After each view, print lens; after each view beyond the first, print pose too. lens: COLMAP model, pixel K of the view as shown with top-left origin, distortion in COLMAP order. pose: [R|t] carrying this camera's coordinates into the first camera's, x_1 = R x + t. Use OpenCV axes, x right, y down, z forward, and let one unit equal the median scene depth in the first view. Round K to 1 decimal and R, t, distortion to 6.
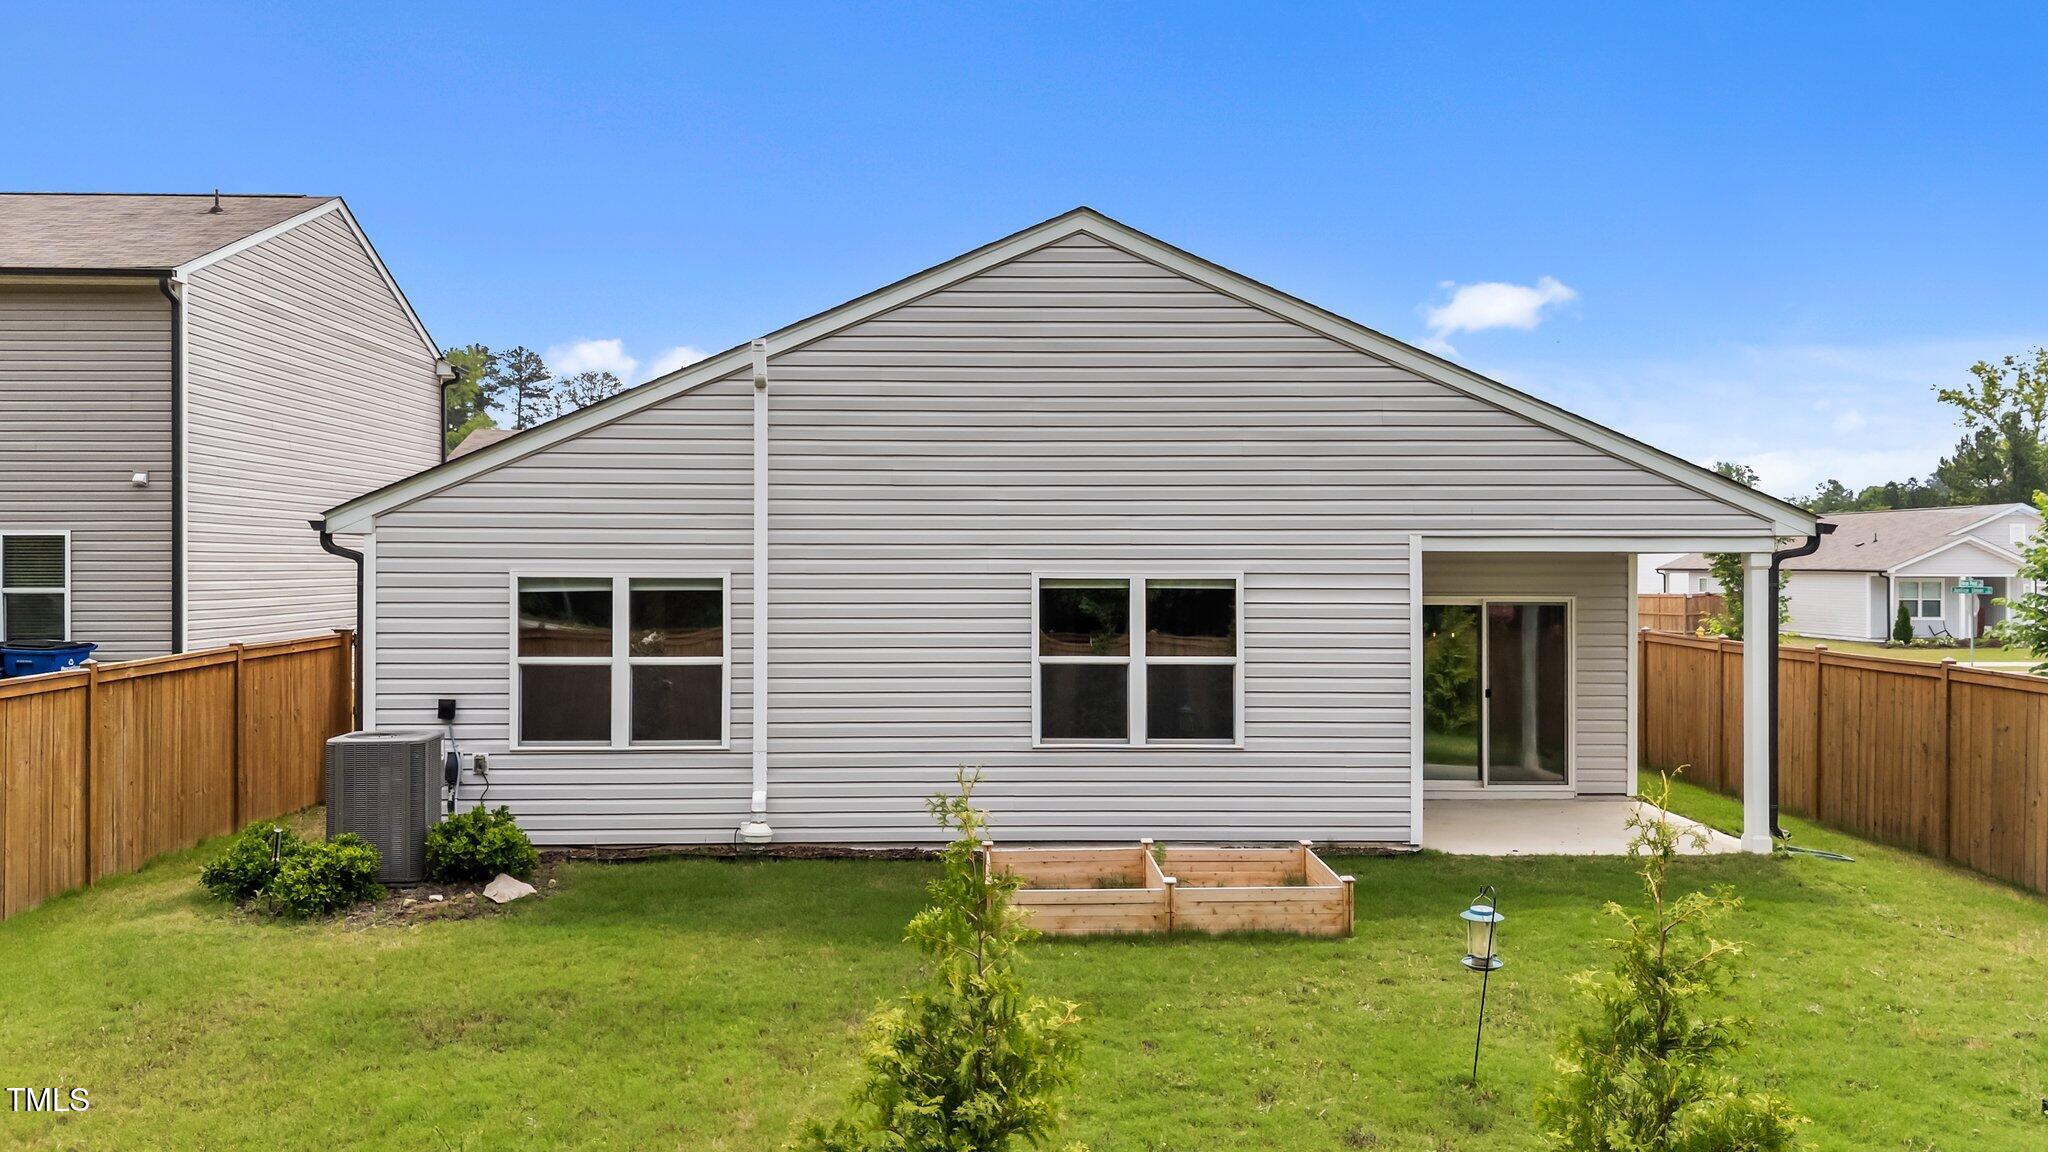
lens RADIAL K [[1519.5, 0, 1019.7], [0, 1519.5, 560.5], [0, 0, 1]] dist [0.065095, -0.062613]
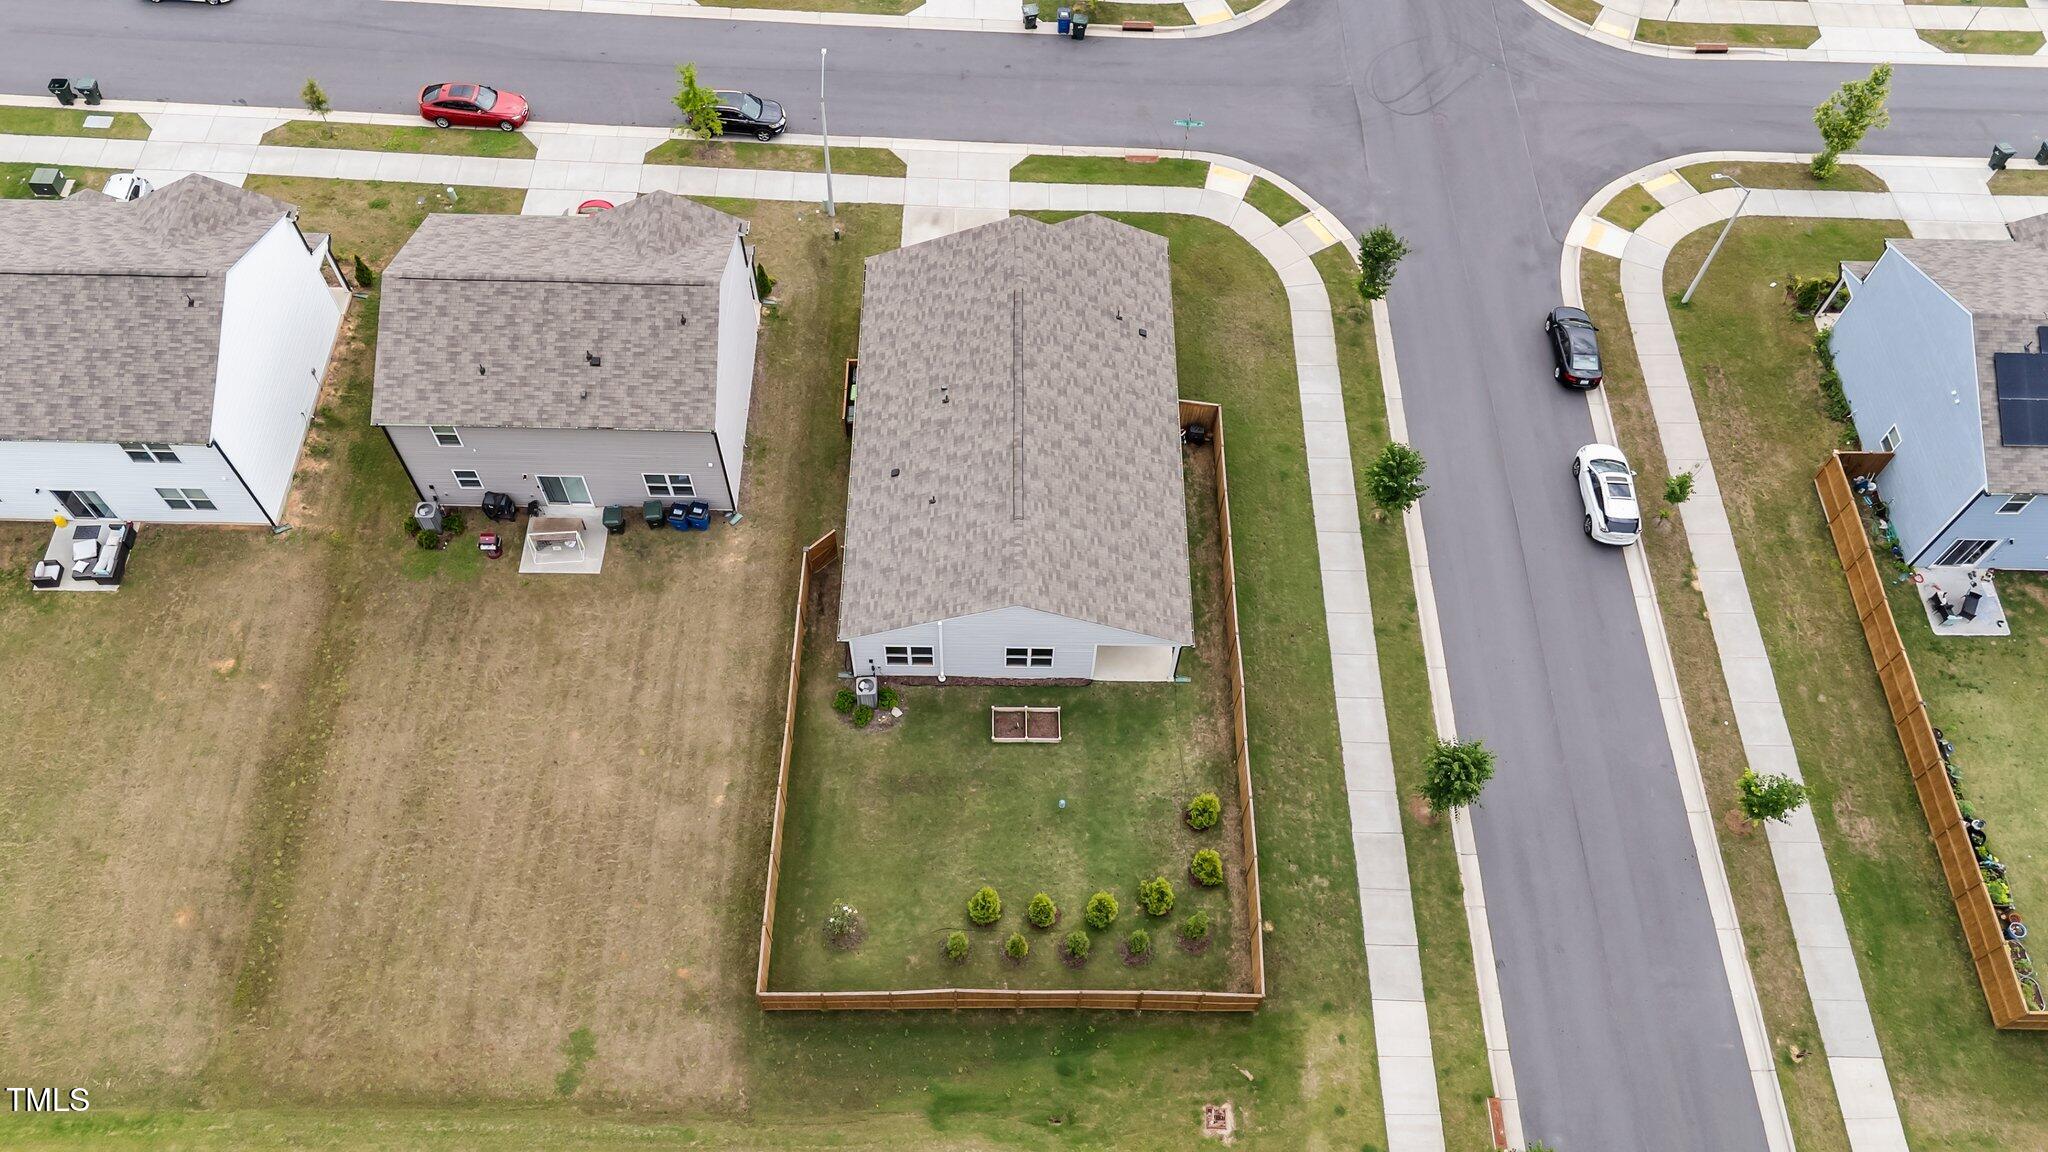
lens RADIAL K [[1500.1, 0, 1021.0], [0, 1500.1, 570.8], [0, 0, 1]] dist [0.121948, -0.176582]
pose [[0.999291, 0.037654, -0.000646, 0.048817], [-0.019344, 0.527926, 0.849070, -3.681701], [0.032312, -0.848455, 0.528280, -1.034102]]
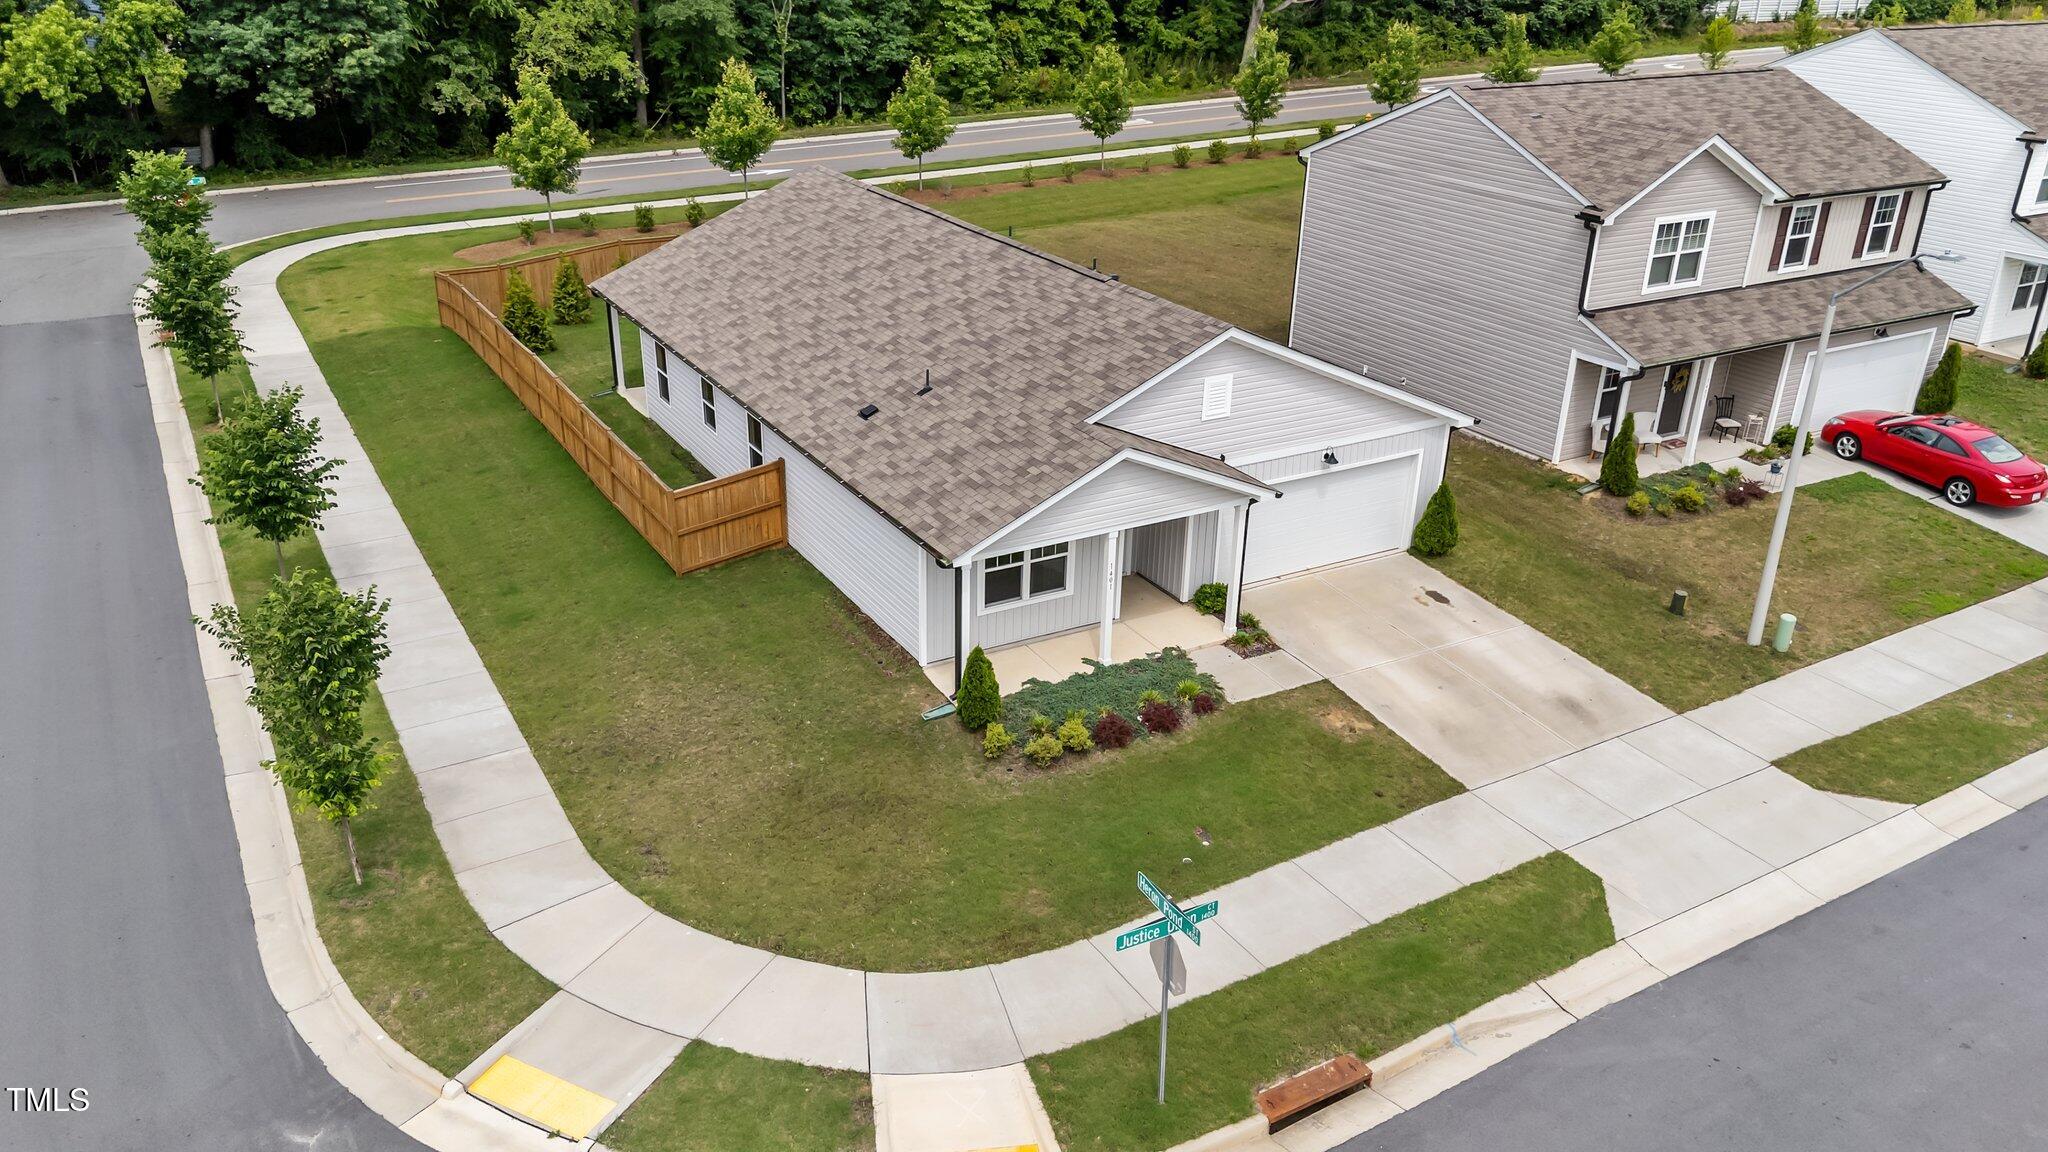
lens RADIAL K [[1519.5, 0, 1019.7], [0, 1519.5, 560.5], [0, 0, 1]] dist [0.065095, -0.062613]
pose [[-0.880531, 0.171589, -0.441840, 1.225241], [-0.020997, 0.917138, 0.398016, -0.758454], [0.473524, 0.359742, -0.803966, 4.081117]]
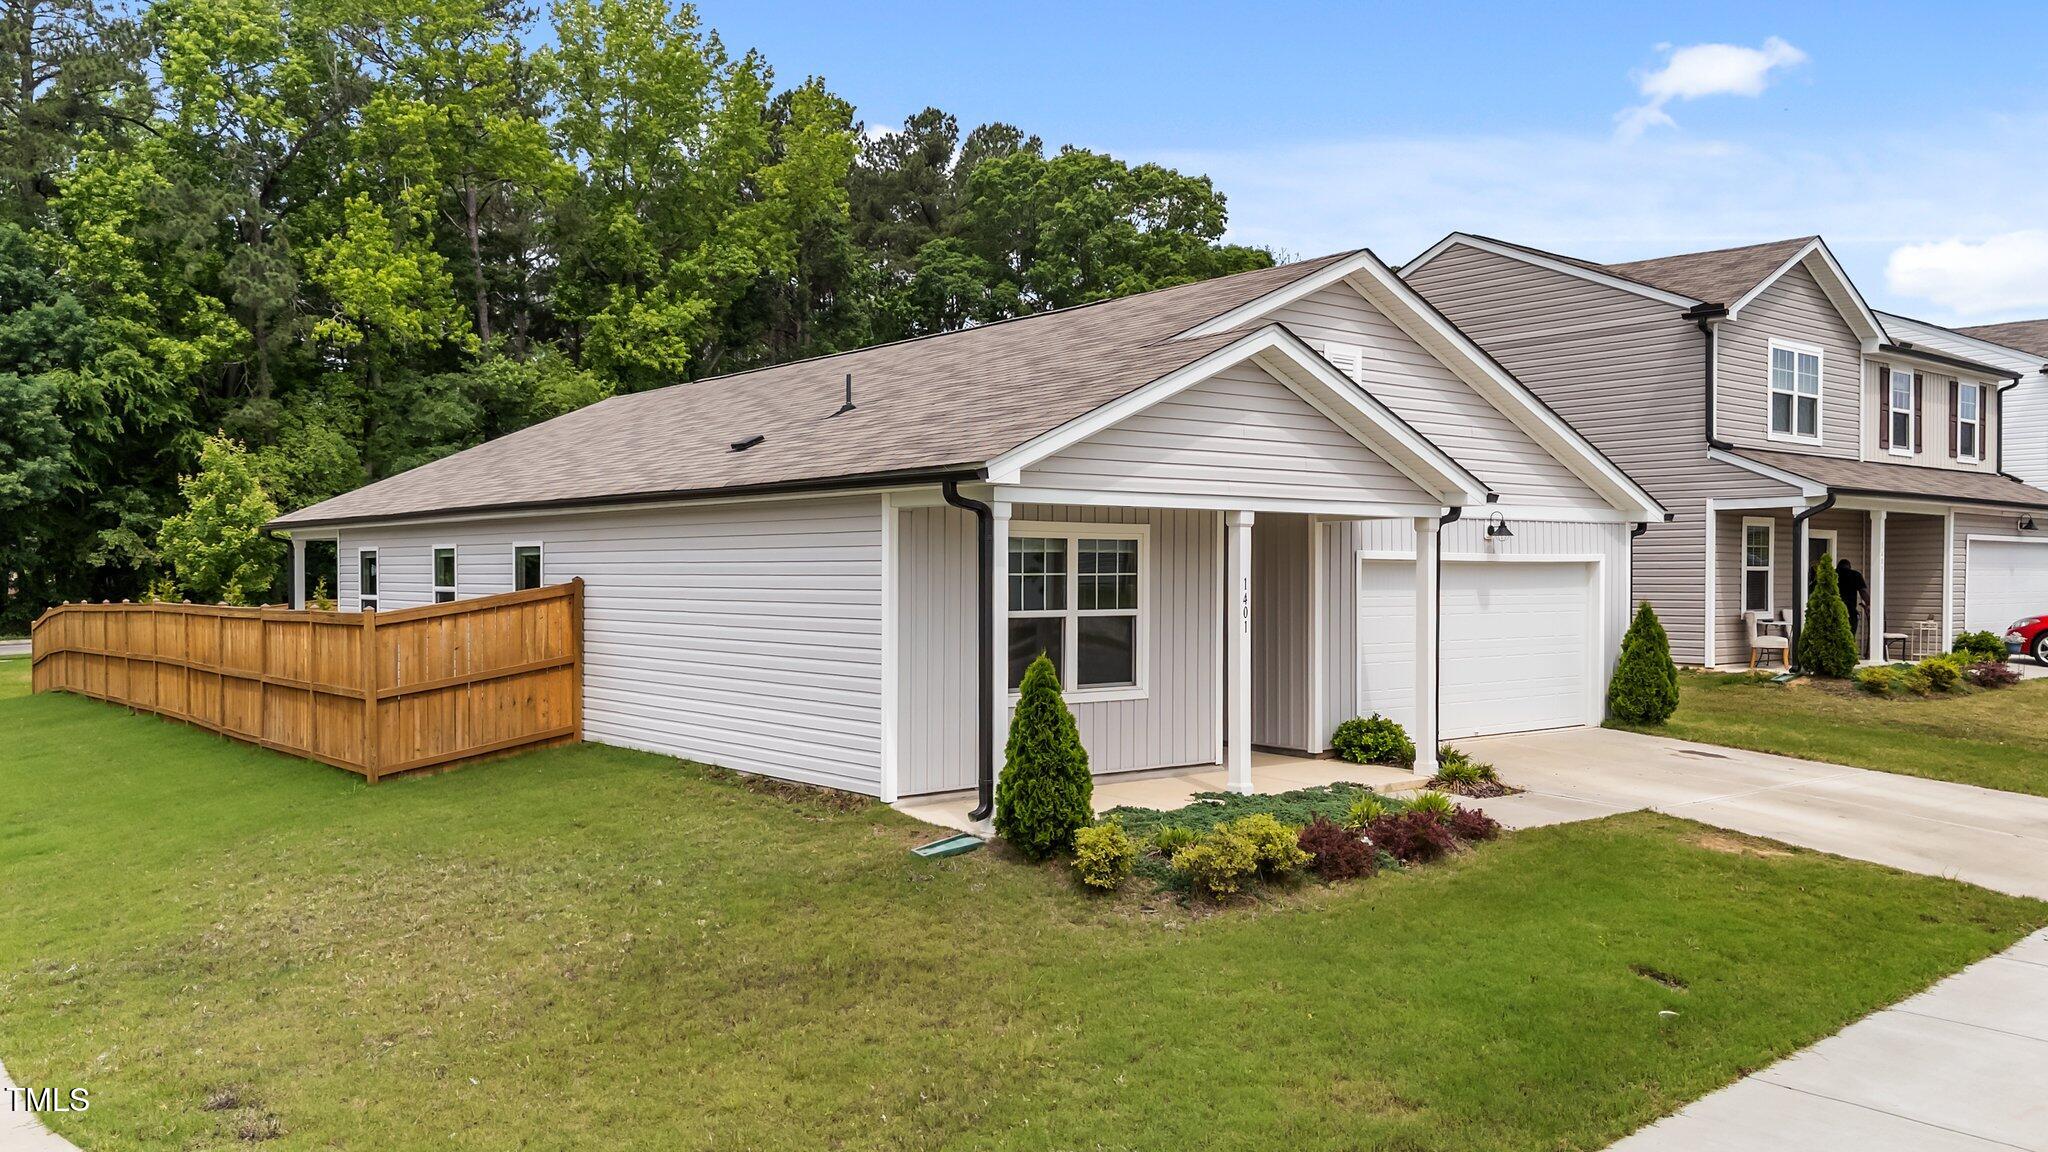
lens RADIAL K [[1554.5, 0, 1015.3], [0, 1554.5, 576.0], [0, 0, 1]] dist [0.029219, -0.004606]
pose [[-0.791281, -0.002526, -0.611448, 1.017950], [-0.001180, 0.999996, -0.002603, 0.045837], [0.611452, -0.001338, -0.791281, 3.279676]]
